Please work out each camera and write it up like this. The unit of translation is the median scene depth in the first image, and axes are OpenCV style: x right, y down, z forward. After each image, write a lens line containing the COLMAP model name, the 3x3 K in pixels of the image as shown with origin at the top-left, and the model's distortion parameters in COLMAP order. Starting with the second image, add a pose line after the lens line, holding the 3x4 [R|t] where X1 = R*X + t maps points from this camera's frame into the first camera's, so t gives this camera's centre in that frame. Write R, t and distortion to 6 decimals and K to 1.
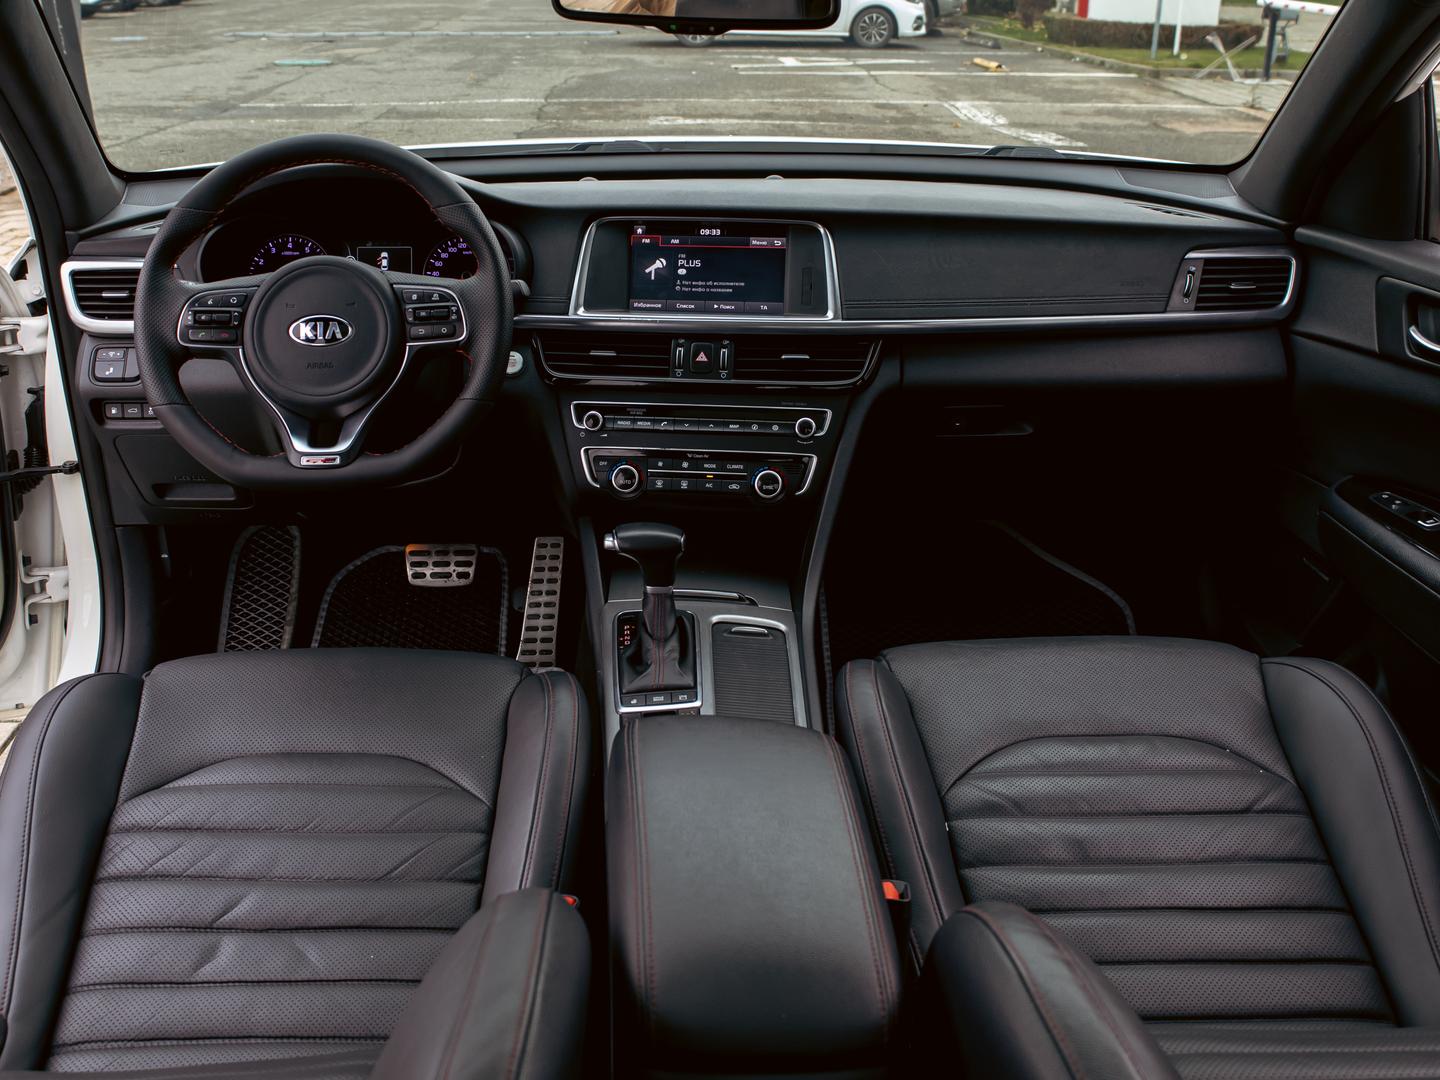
lens RADIAL K [[1082.7, 0, 720.0], [0, 1082.7, 540.0], [0, 0, 1]] dist [0.050769, -0.001190]
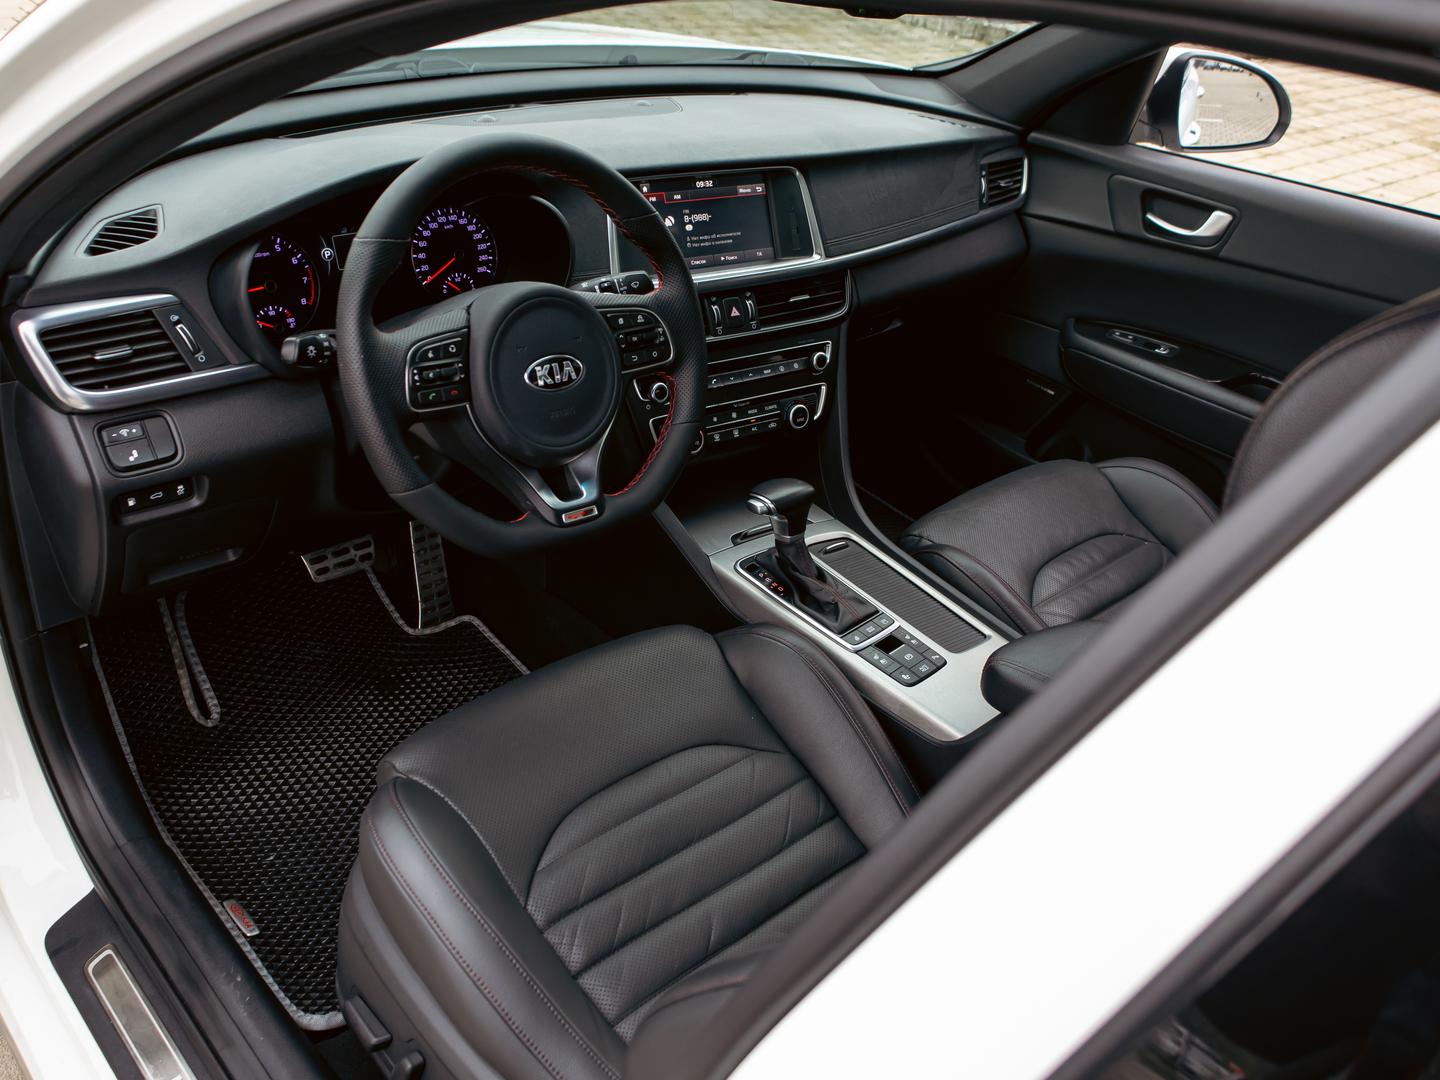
lens RADIAL K [[942.2, 0, 720.0], [0, 942.2, 540.0], [0, 0, 1]] dist [0.062487, 0.002220]
pose [[0.825637, -0.274716, 0.492803, -0.531894], [0.172147, 0.954461, 0.243659, -0.179116], [-0.537298, -0.116339, 0.835330, 0.204645]]
